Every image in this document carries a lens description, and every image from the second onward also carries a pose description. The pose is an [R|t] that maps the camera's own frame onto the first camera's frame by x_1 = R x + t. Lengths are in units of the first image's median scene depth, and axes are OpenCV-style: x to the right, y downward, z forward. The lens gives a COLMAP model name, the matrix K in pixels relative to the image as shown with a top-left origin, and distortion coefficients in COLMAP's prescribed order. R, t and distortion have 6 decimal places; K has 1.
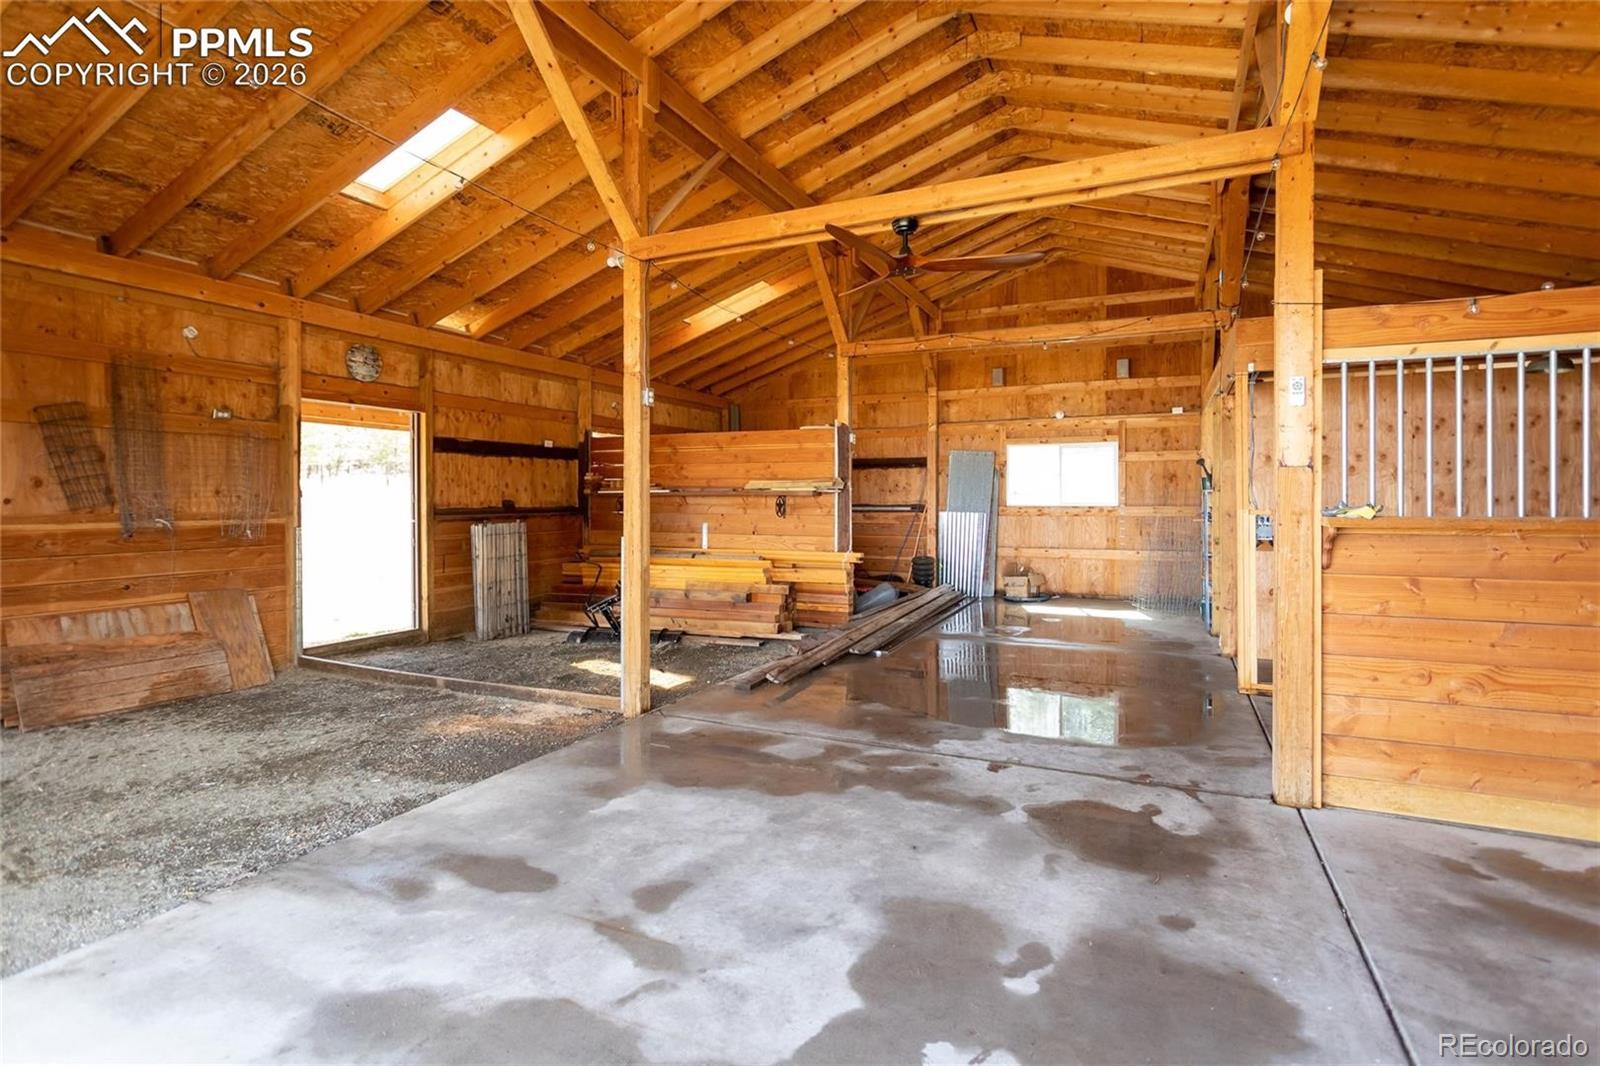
lens RADIAL K [[792.5, 0, 795.3], [0, 792.5, 493.2], [0, 0, 1]] dist [0.002765, 0.000832]
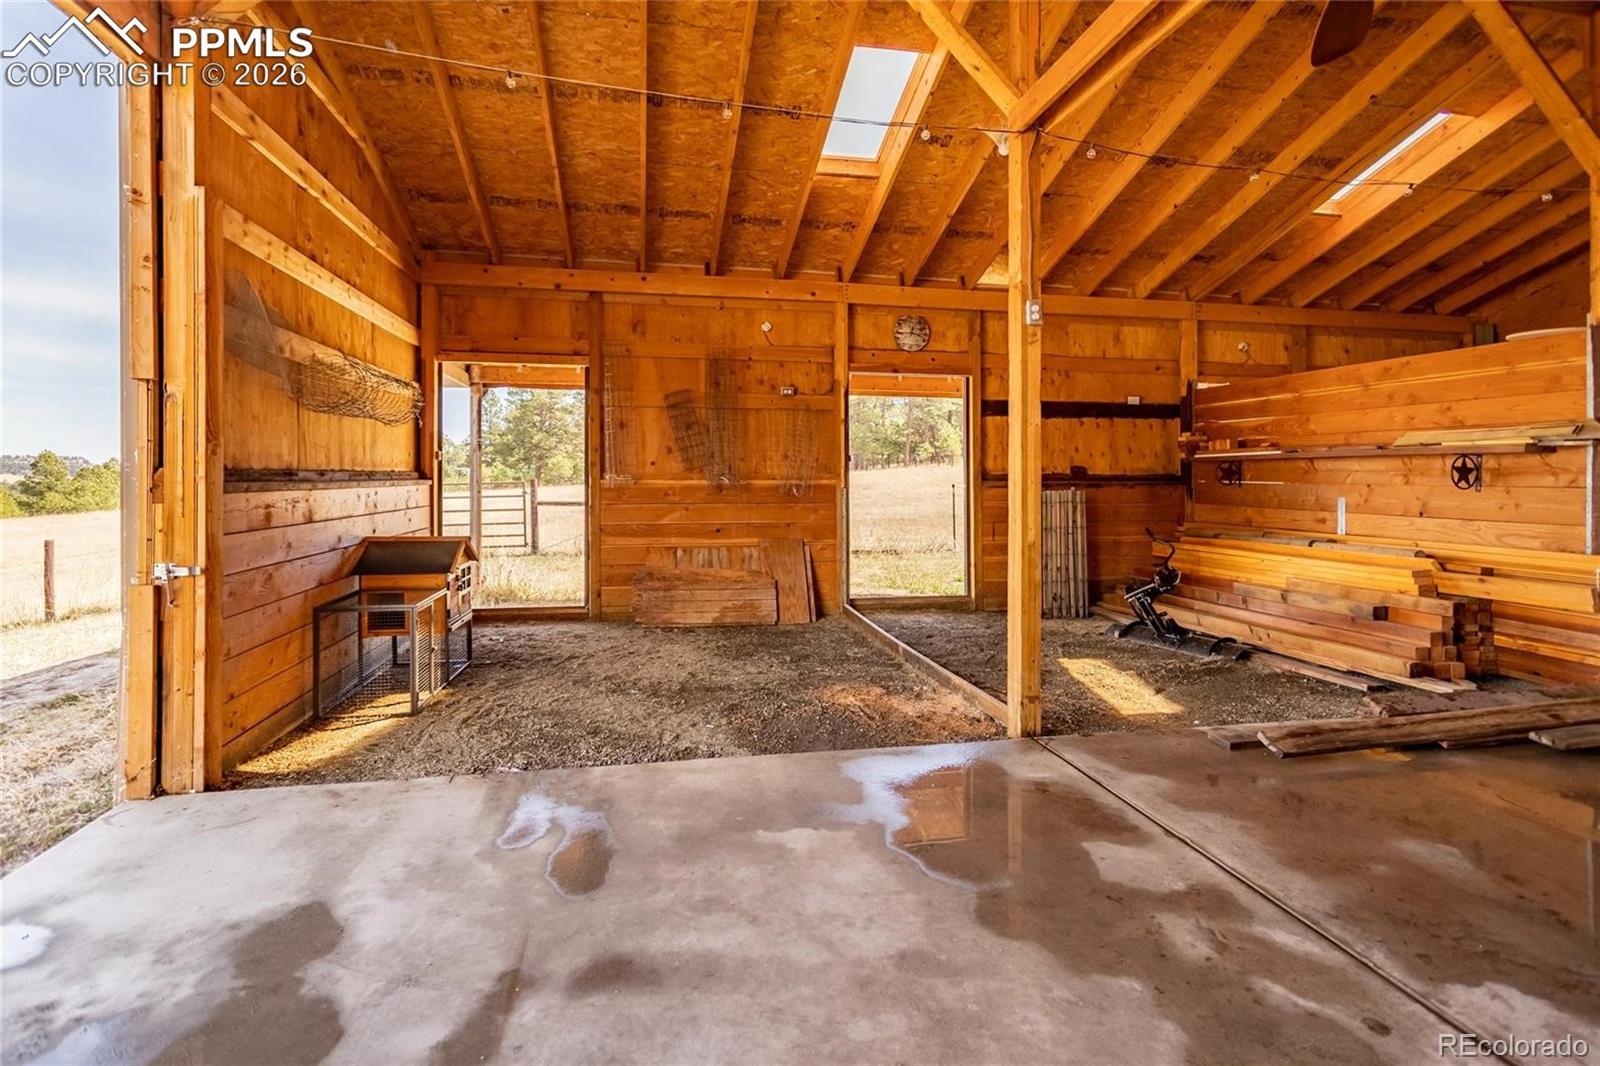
lens RADIAL K [[773.1, 0, 799.9], [0, 773.1, 471.4], [0, 0, 1]] dist [0.001977, 0.000645]
pose [[0.586132, -0.004065, -0.810205, 0.231522], [0.001465, 0.999991, -0.003958, 0.025334], [0.810214, 0.001133, 0.586133, 0.337747]]
